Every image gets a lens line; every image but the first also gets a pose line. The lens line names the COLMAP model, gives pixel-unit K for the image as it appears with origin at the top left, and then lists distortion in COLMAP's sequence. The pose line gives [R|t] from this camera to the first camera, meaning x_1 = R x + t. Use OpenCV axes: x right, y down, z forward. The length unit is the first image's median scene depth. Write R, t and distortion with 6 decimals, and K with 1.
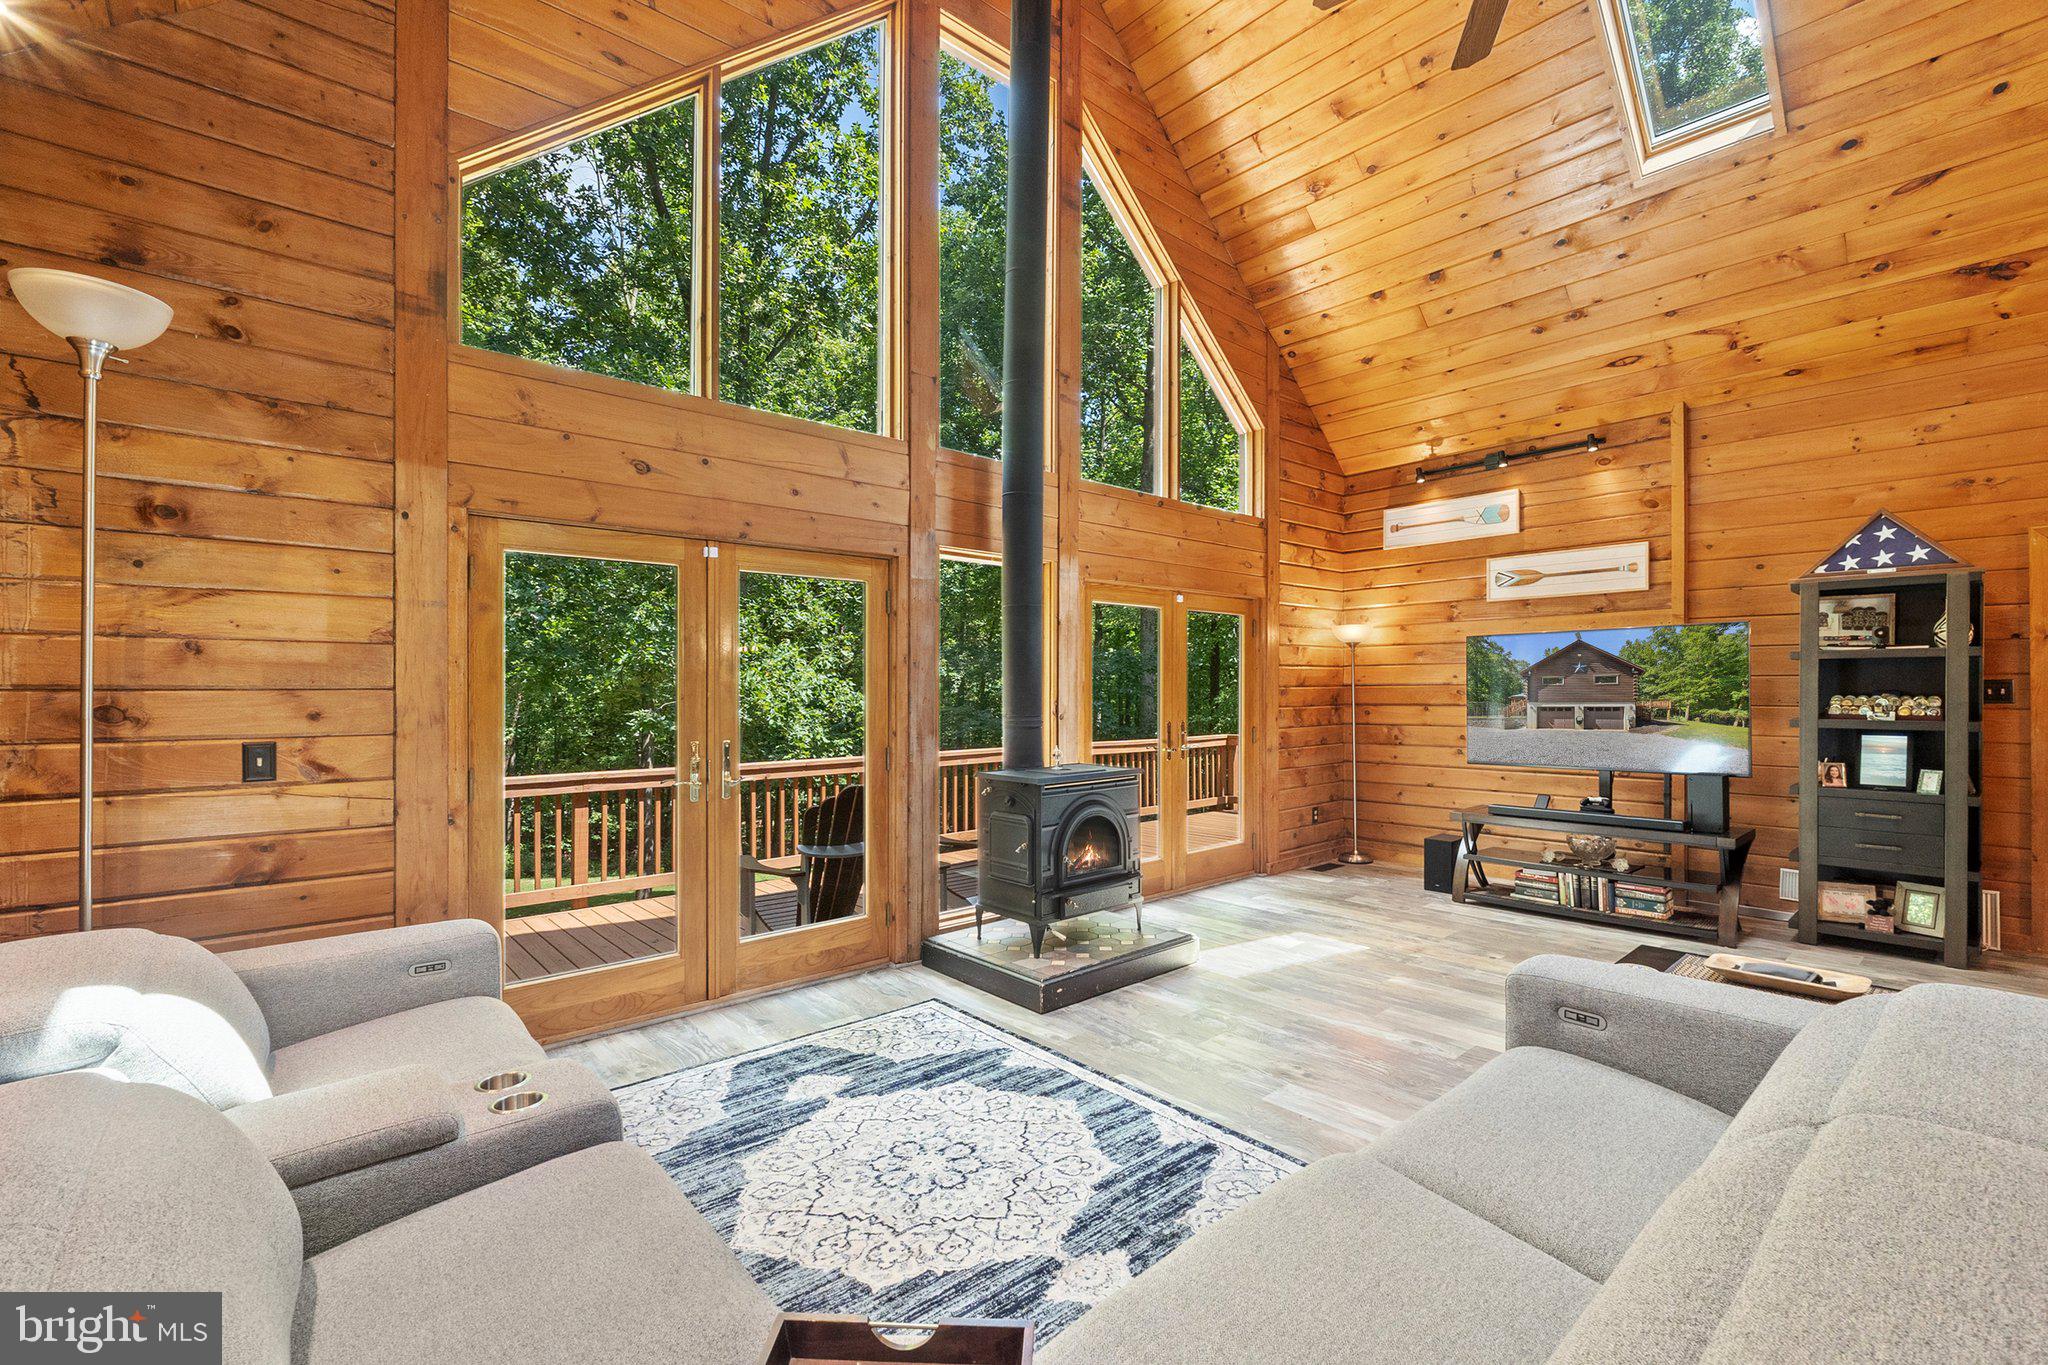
lens RADIAL K [[892.1, 0, 1028.7], [0, 892.1, 688.0], [0, 0, 1]] dist [-0.003023, -0.000209]
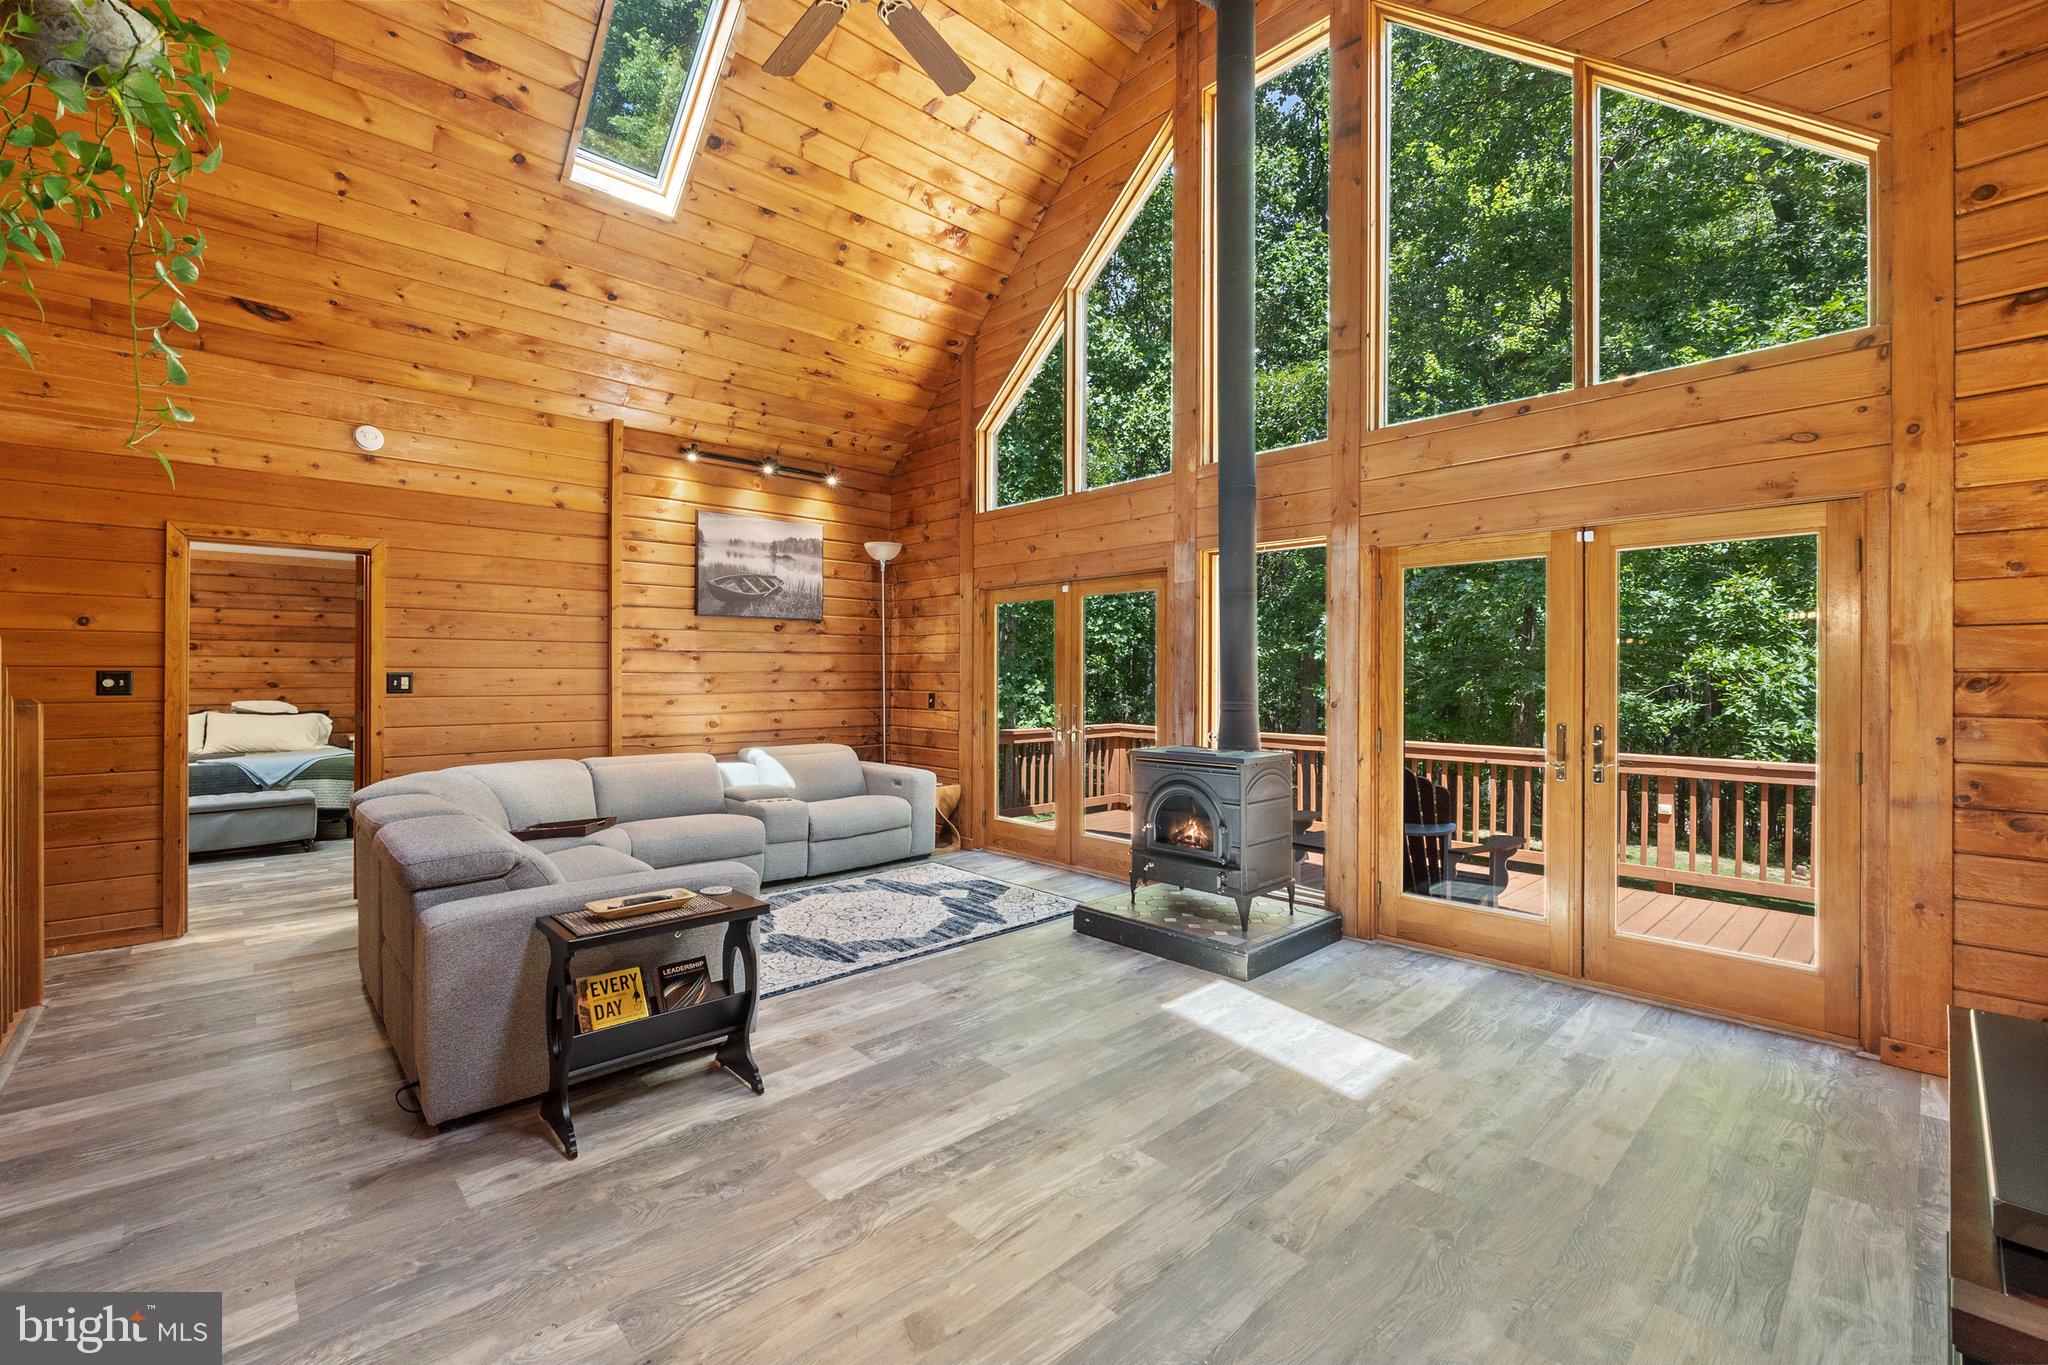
lens RADIAL K [[857.2, 0, 1017.0], [0, 857.2, 674.5], [0, 0, 1]] dist [-0.006022, 0.000176]
pose [[0.021085, 0.006712, -0.999755, 1.135318], [0.001316, 0.999976, 0.006741, -0.006288], [0.999777, -0.001458, 0.021076, 0.825497]]
